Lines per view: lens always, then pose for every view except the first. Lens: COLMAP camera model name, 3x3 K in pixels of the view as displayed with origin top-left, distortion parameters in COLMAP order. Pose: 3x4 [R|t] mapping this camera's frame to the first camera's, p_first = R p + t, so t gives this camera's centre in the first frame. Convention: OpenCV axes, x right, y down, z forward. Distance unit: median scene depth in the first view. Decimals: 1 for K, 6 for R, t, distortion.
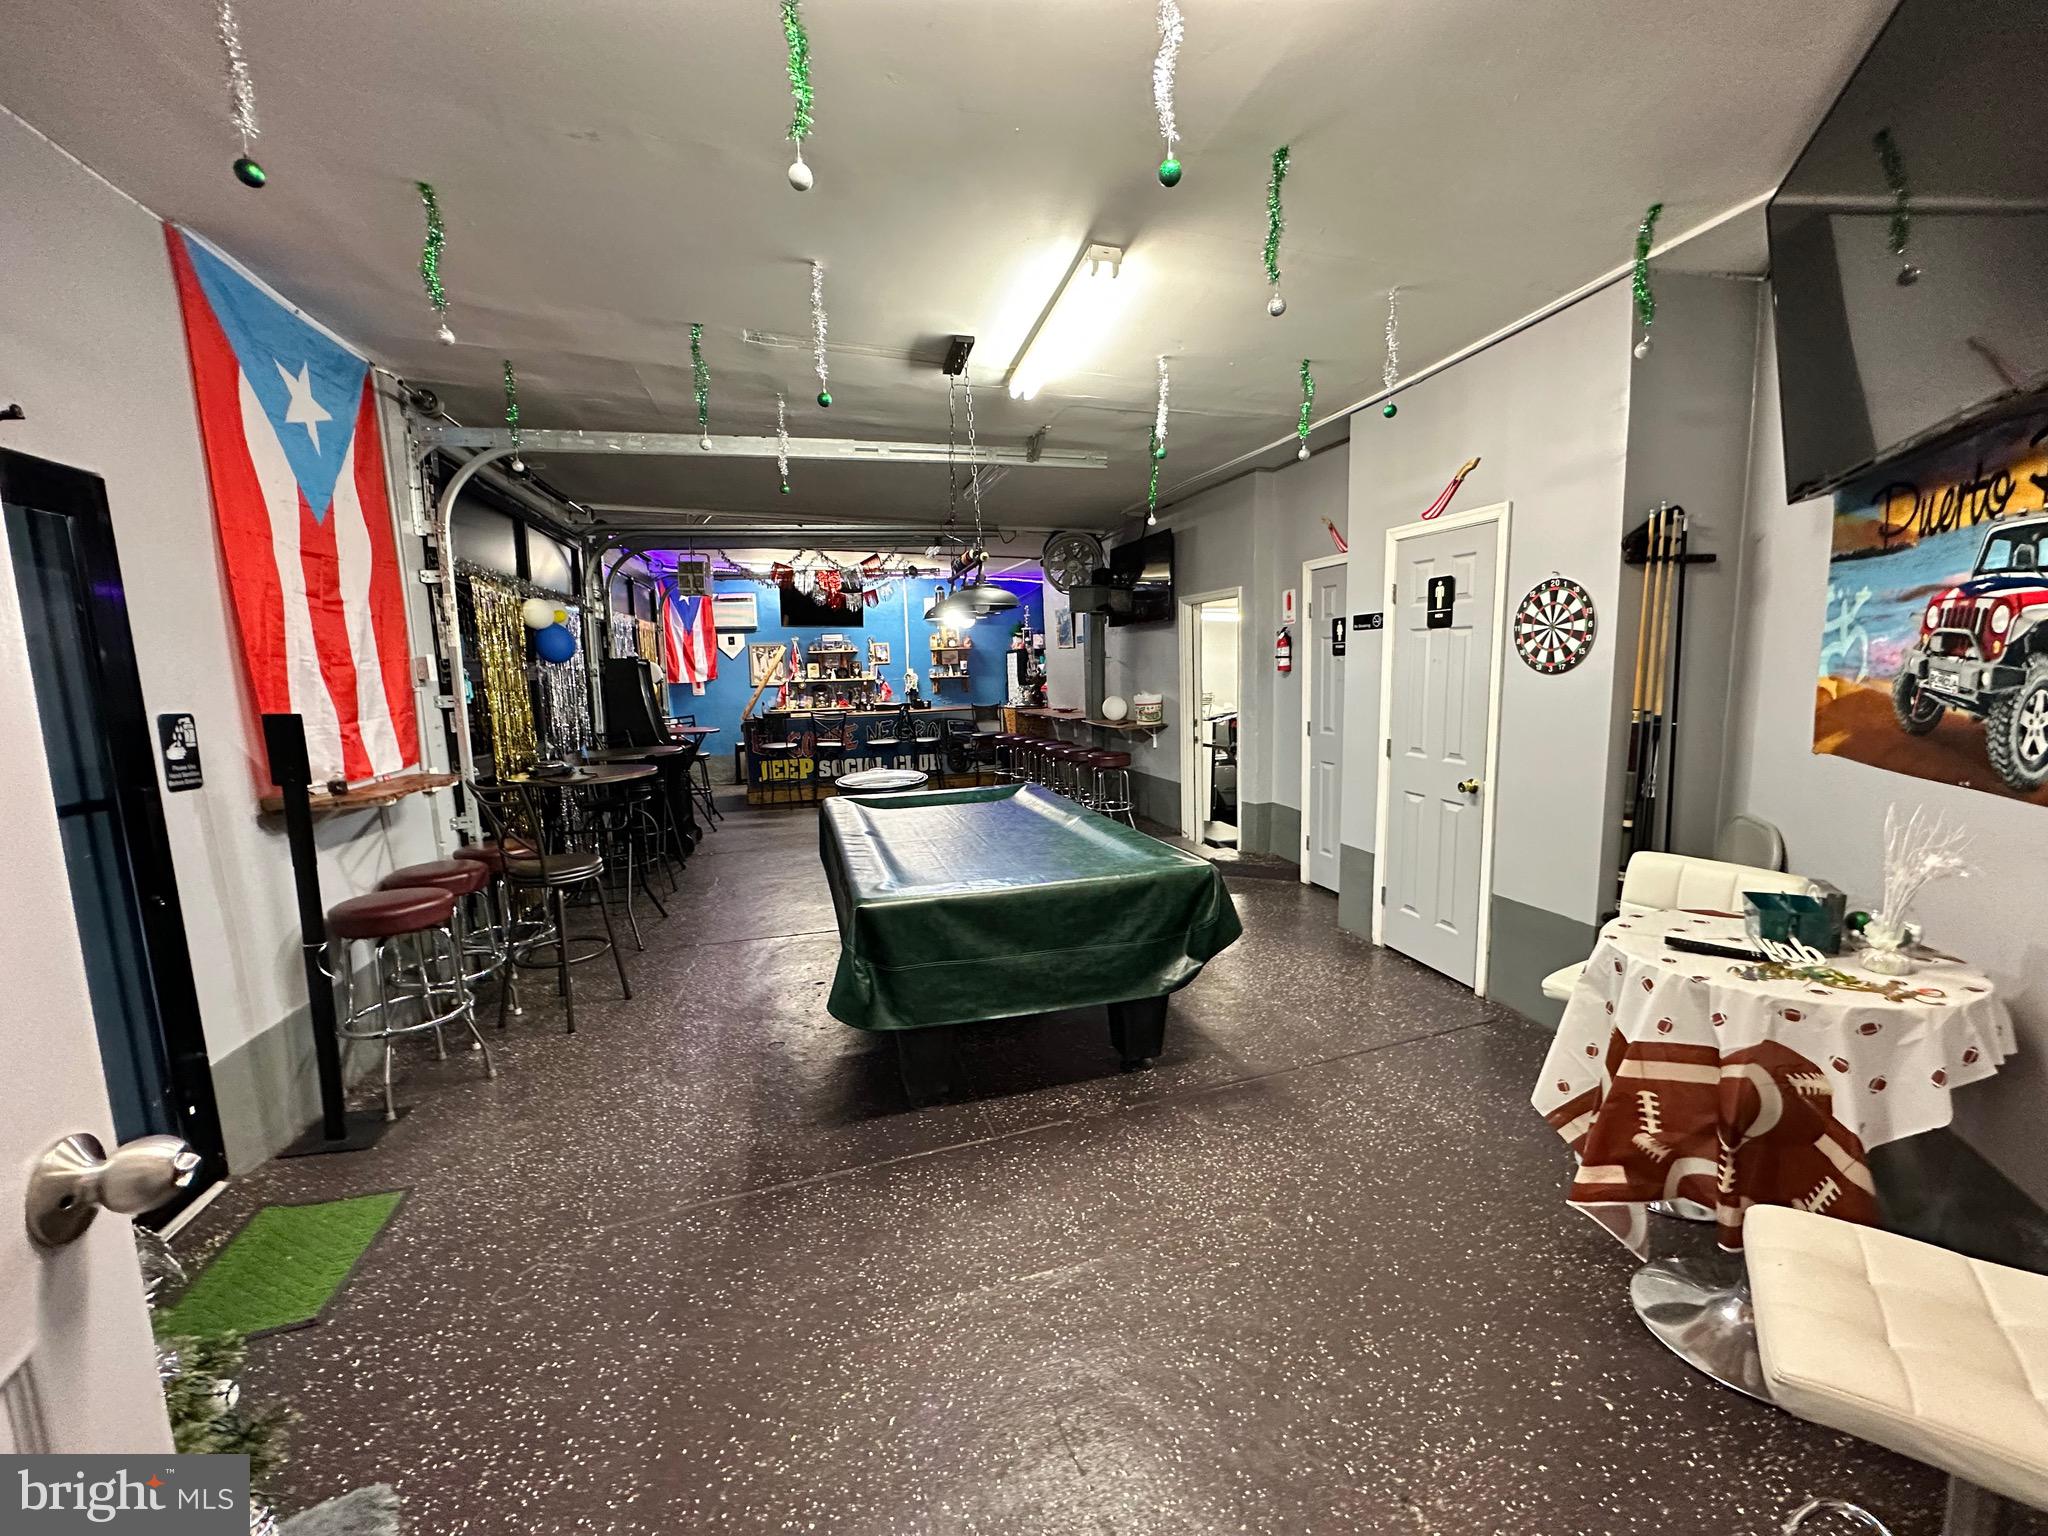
lens RADIAL K [[814.2, 0, 1024.9], [0, 814.2, 764.3], [0, 0, 1]] dist [-0.003529, 0.000626]
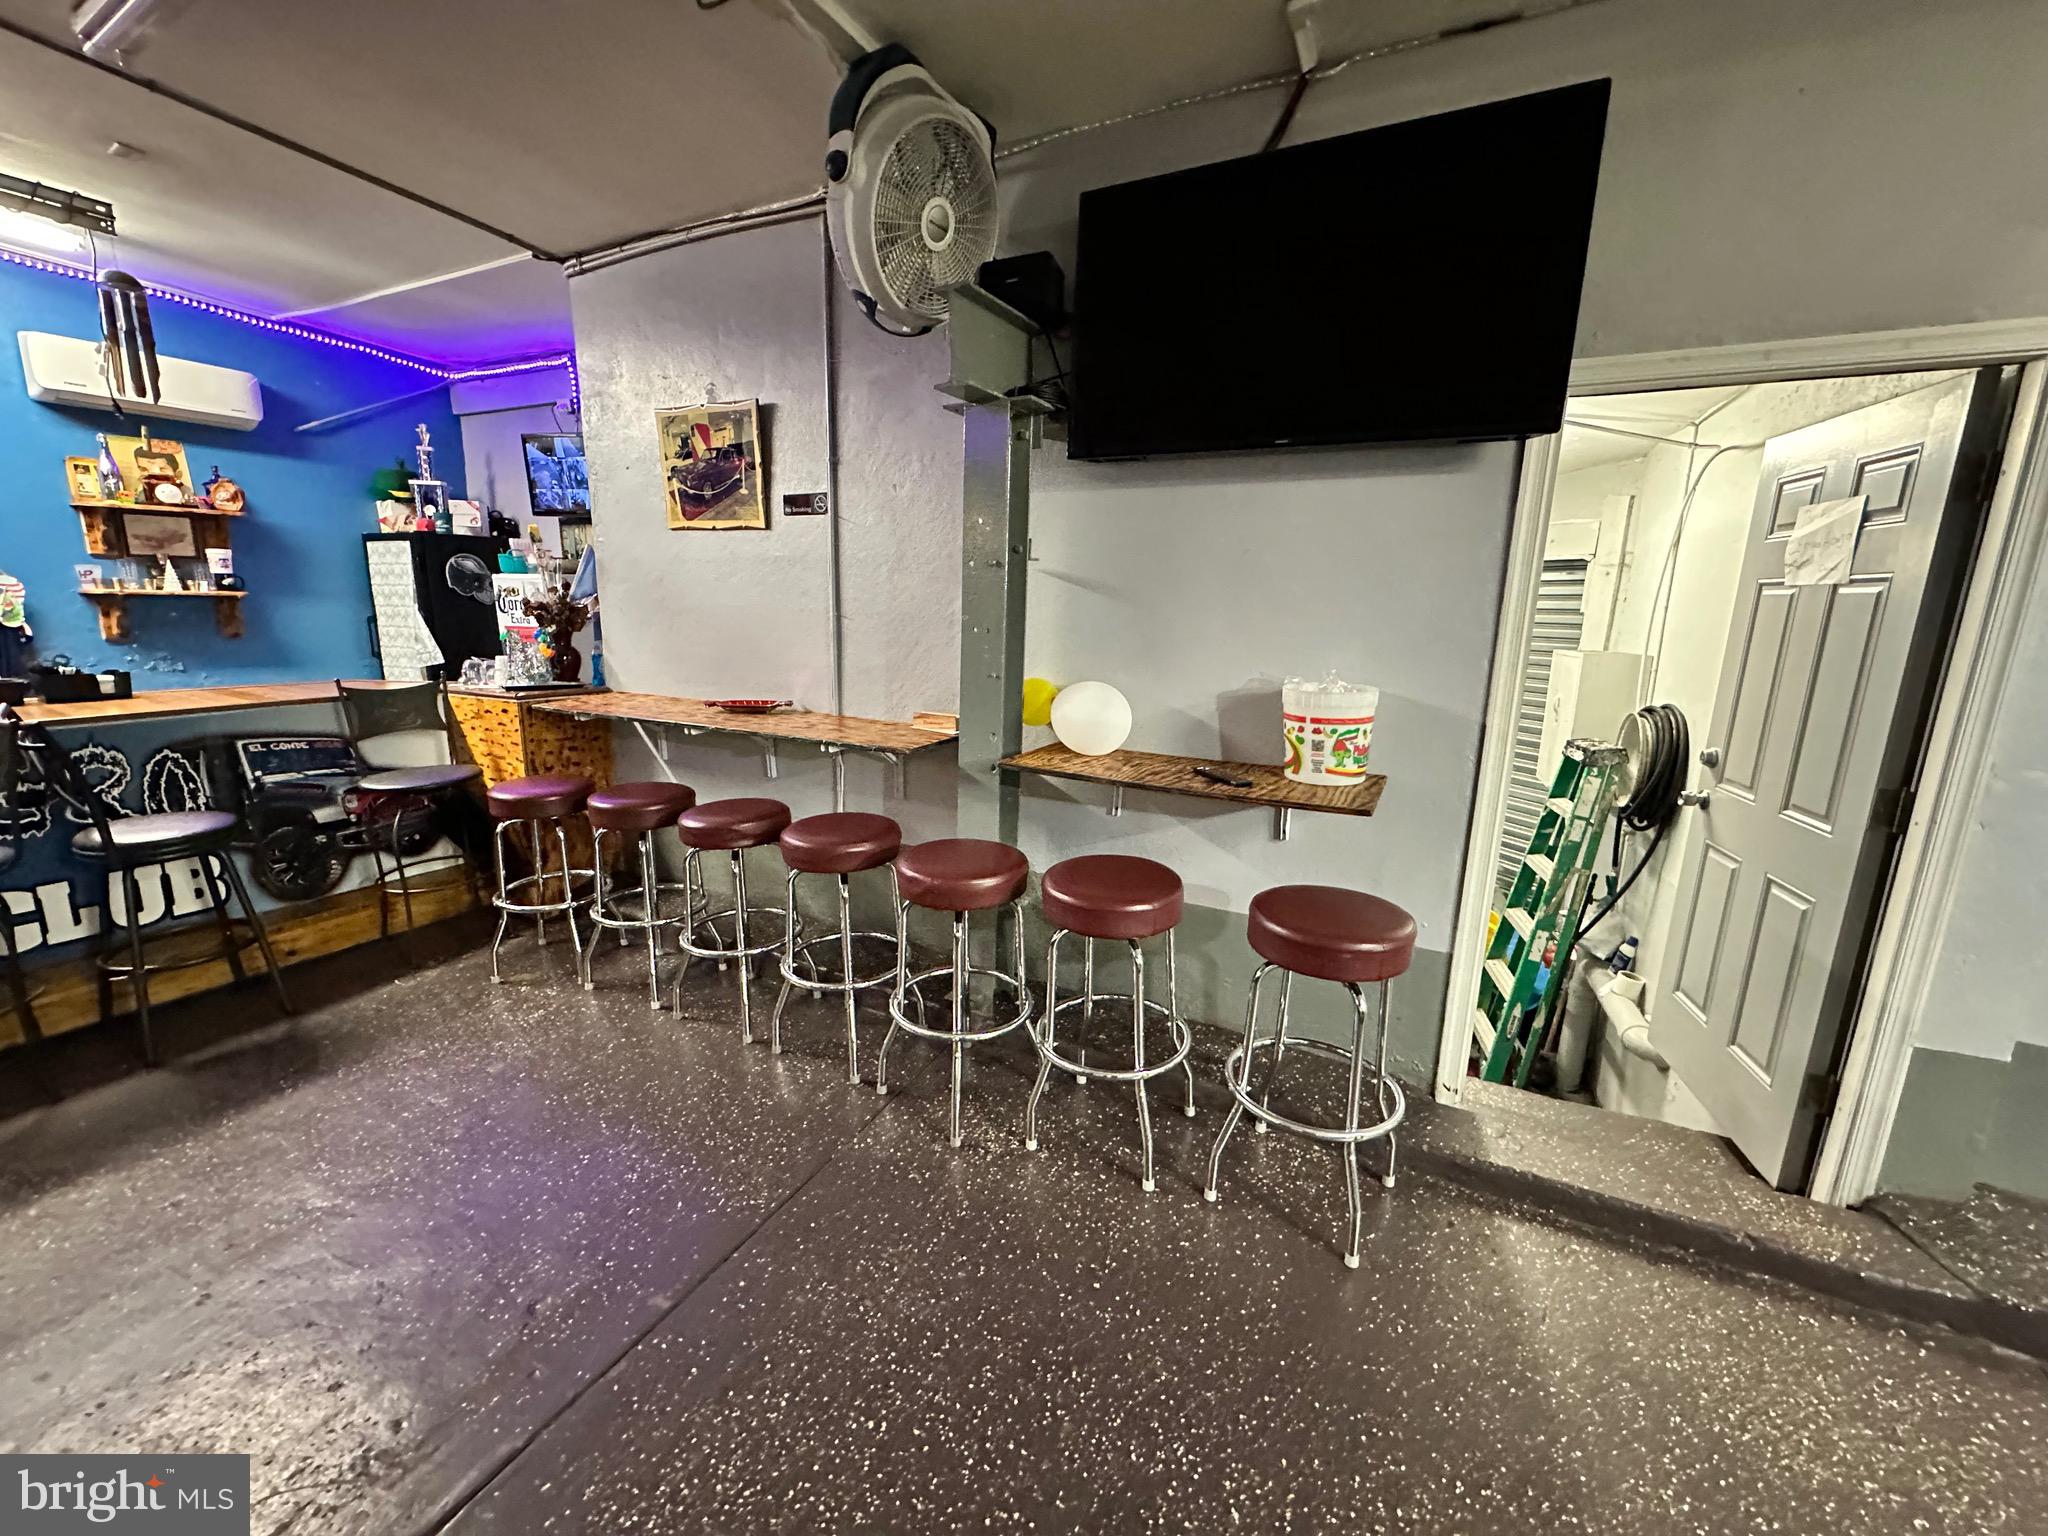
lens RADIAL K [[814.2, 0, 1022.9], [0, 814.2, 765.2], [0, 0, 1]] dist [-0.003529, 0.000626]
pose [[0.699510, -0.096115, 0.708130, -0.203703], [0.042633, 0.994762, 0.092907, -0.117061], [-0.713350, -0.034800, 0.699943, 1.133558]]
